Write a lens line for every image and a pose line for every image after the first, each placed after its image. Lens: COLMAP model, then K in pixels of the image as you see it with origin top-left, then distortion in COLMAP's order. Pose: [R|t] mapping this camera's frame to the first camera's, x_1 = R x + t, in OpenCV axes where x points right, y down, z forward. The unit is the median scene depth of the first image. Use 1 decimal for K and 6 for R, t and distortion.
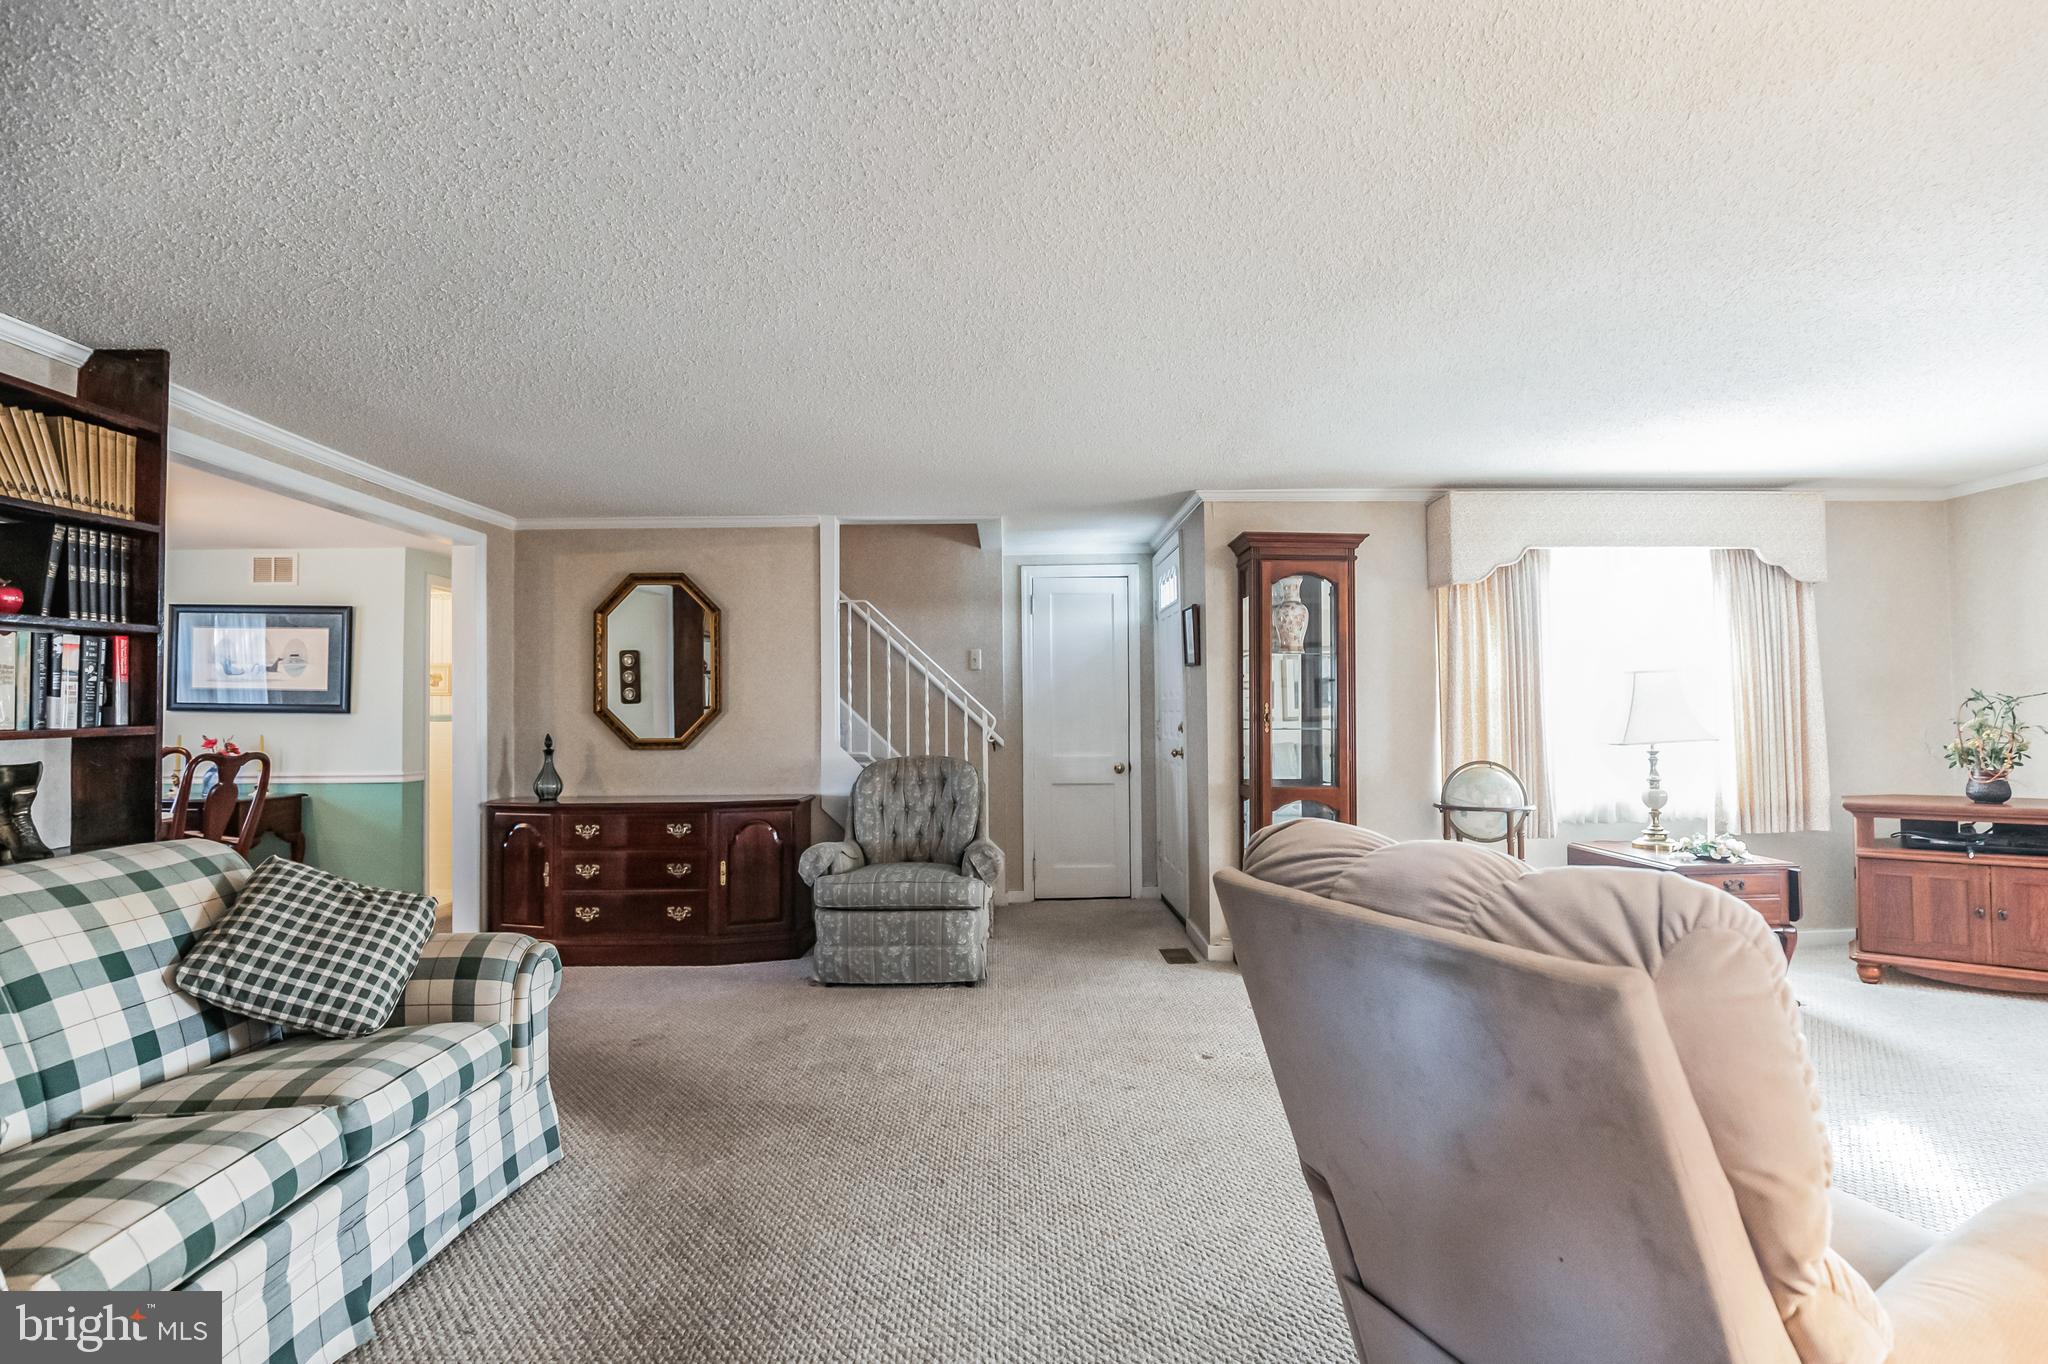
lens RADIAL K [[986.2, 0, 998.0], [0, 986.2, 679.9], [0, 0, 1]] dist [-0.029309, 0.000016]
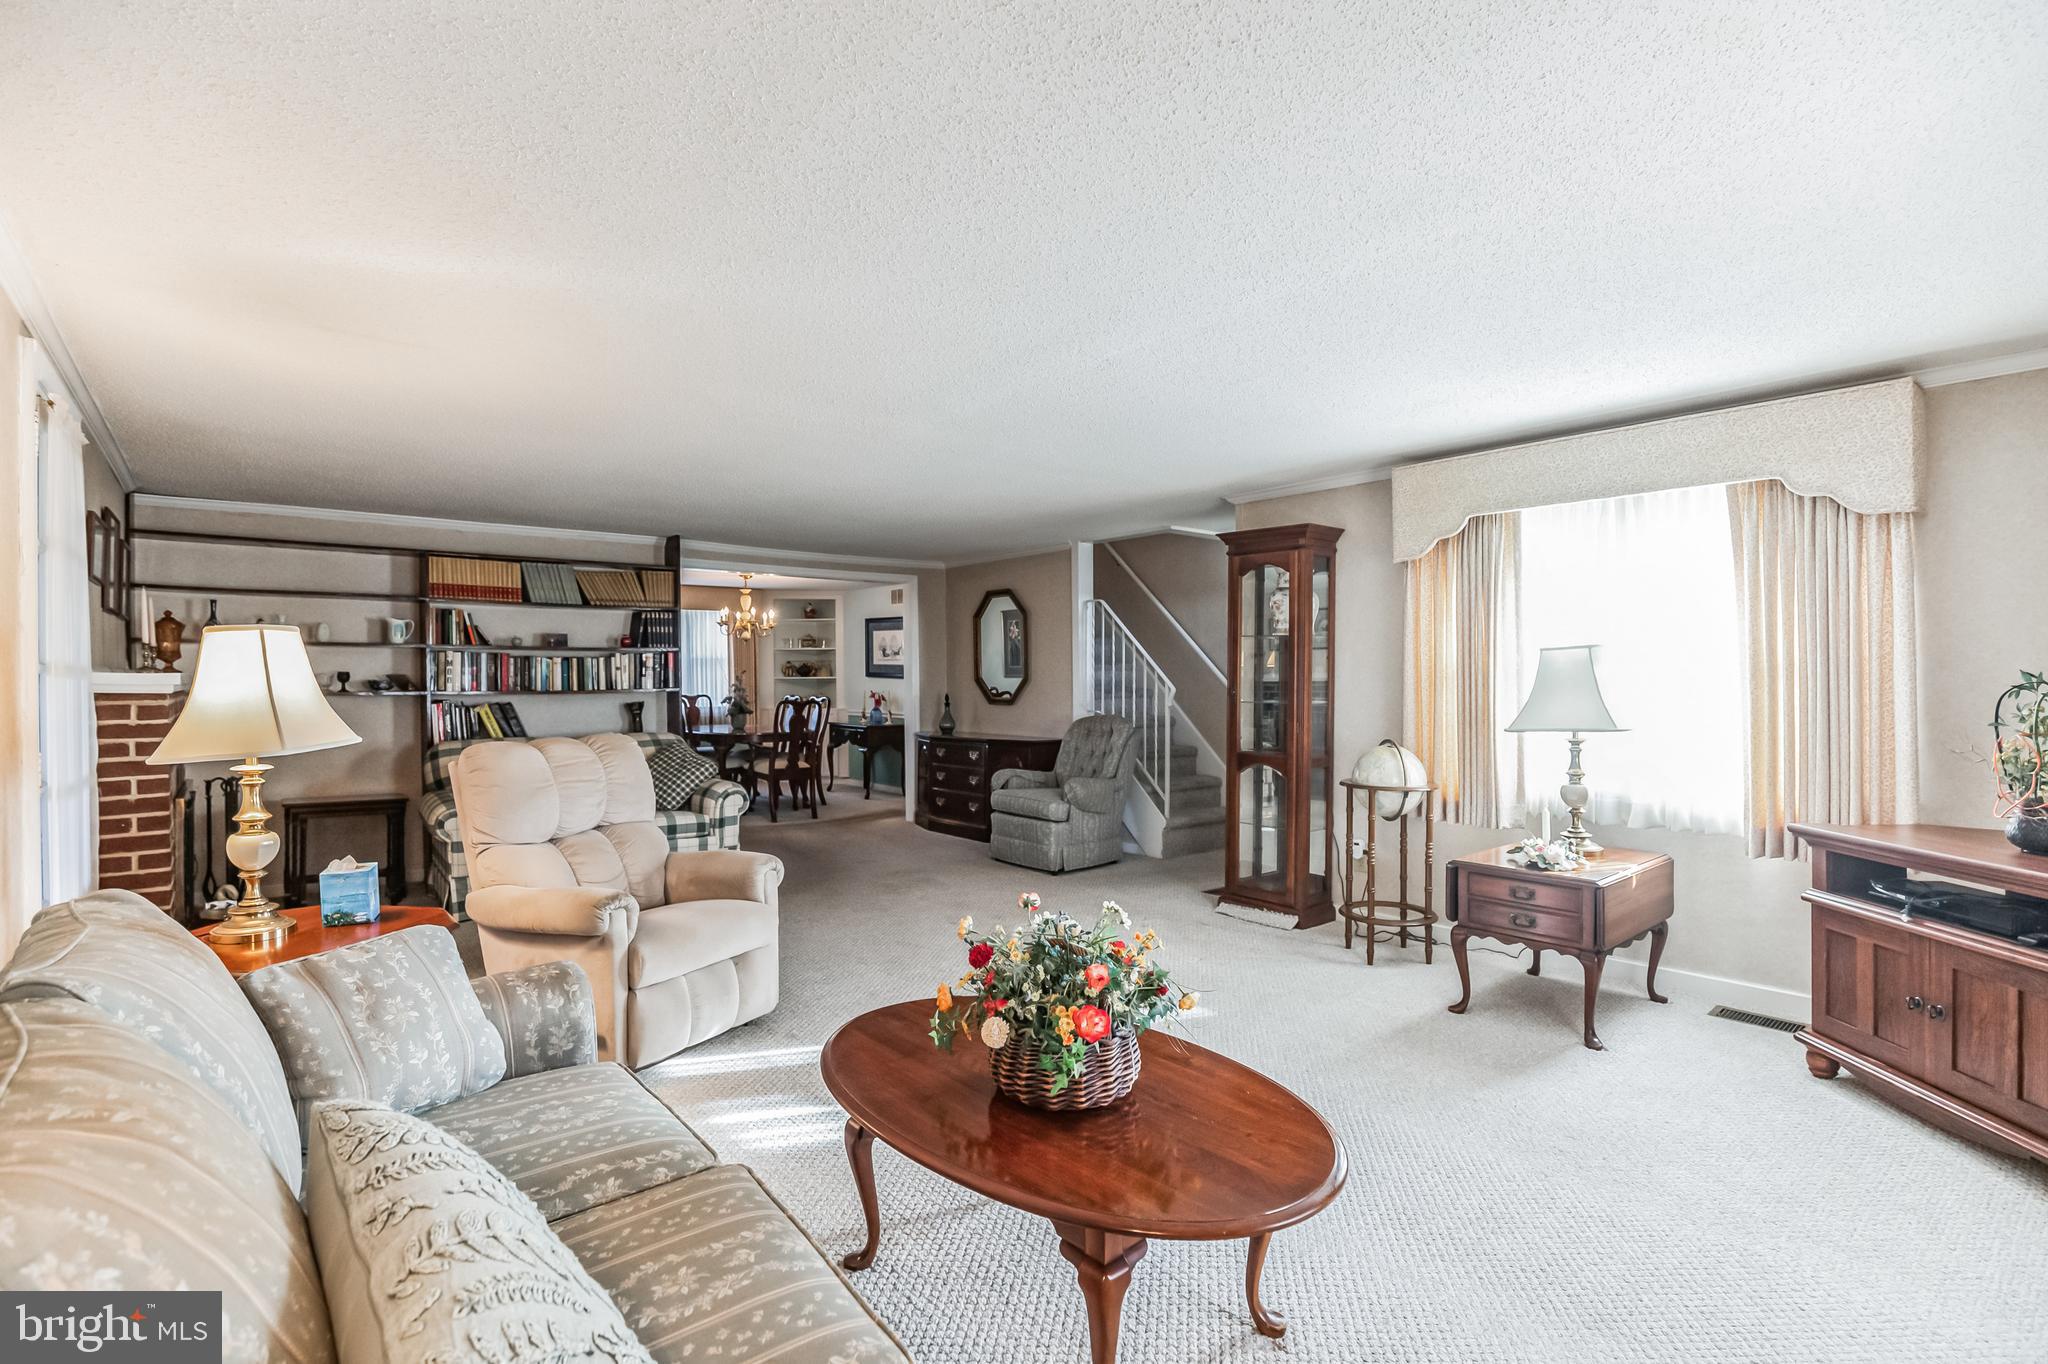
lens RADIAL K [[986.2, 0, 998.0], [0, 986.2, 679.9], [0, 0, 1]] dist [-0.029309, 0.000016]
pose [[0.610174, 0.009979, -0.792204, 0.952495], [0.025790, 0.999141, 0.032450, -0.020132], [0.791847, -0.040231, 0.609393, 0.061200]]
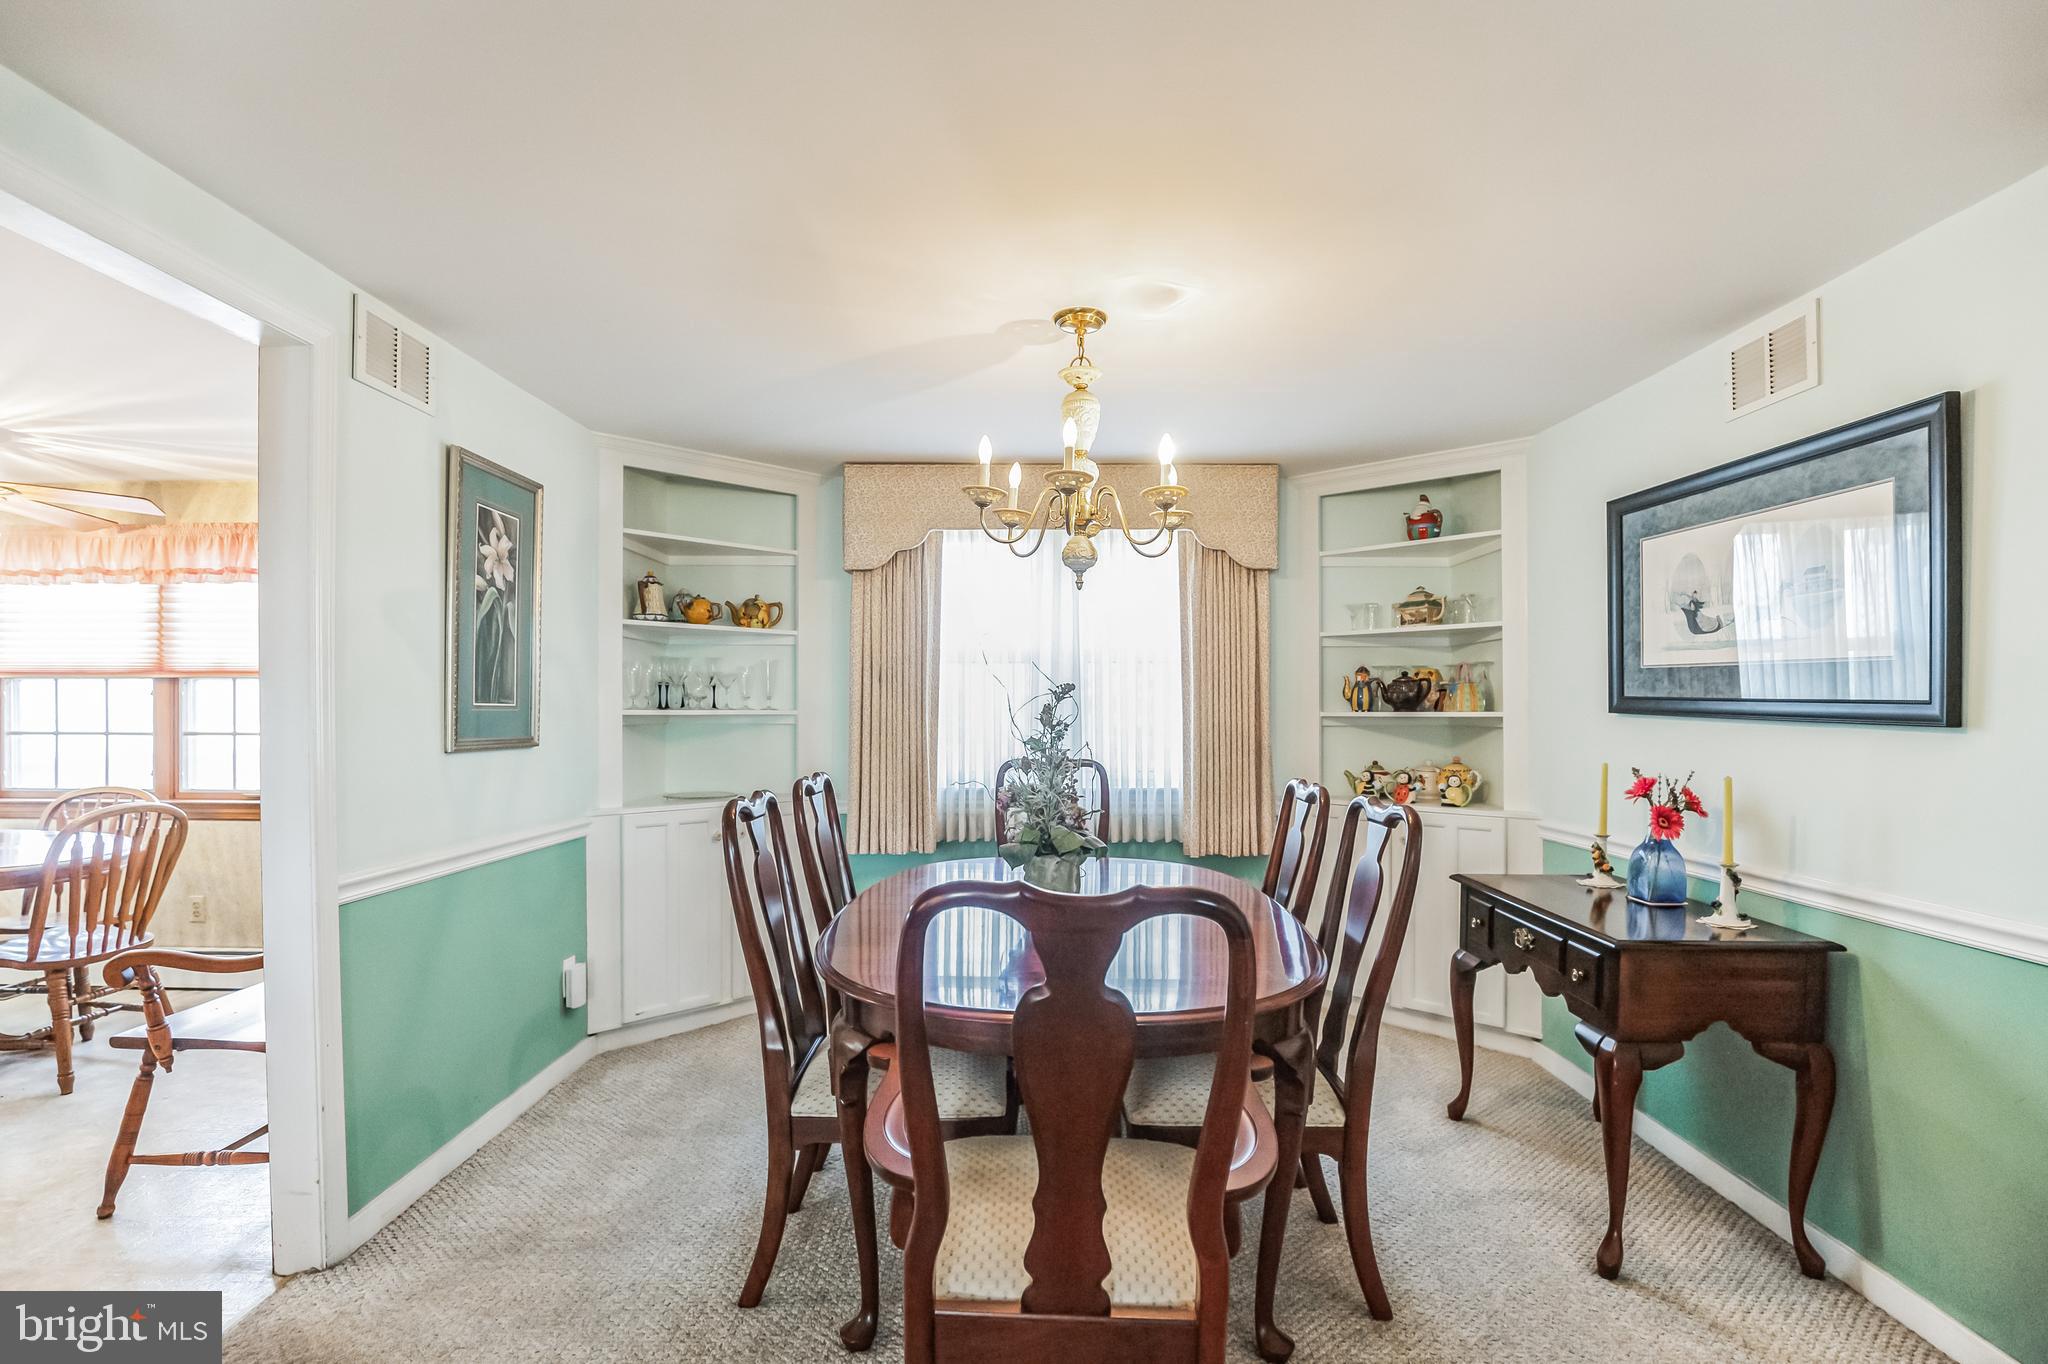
lens RADIAL K [[971.4, 0, 1020.9], [0, 971.4, 709.6], [0, 0, 1]] dist [-0.017290, 0.000451]
pose [[-0.017596, 0.014475, -0.999740, -0.418904], [0.041144, 0.999059, 0.013741, 0.013327], [0.998998, -0.040892, -0.018175, 0.845603]]
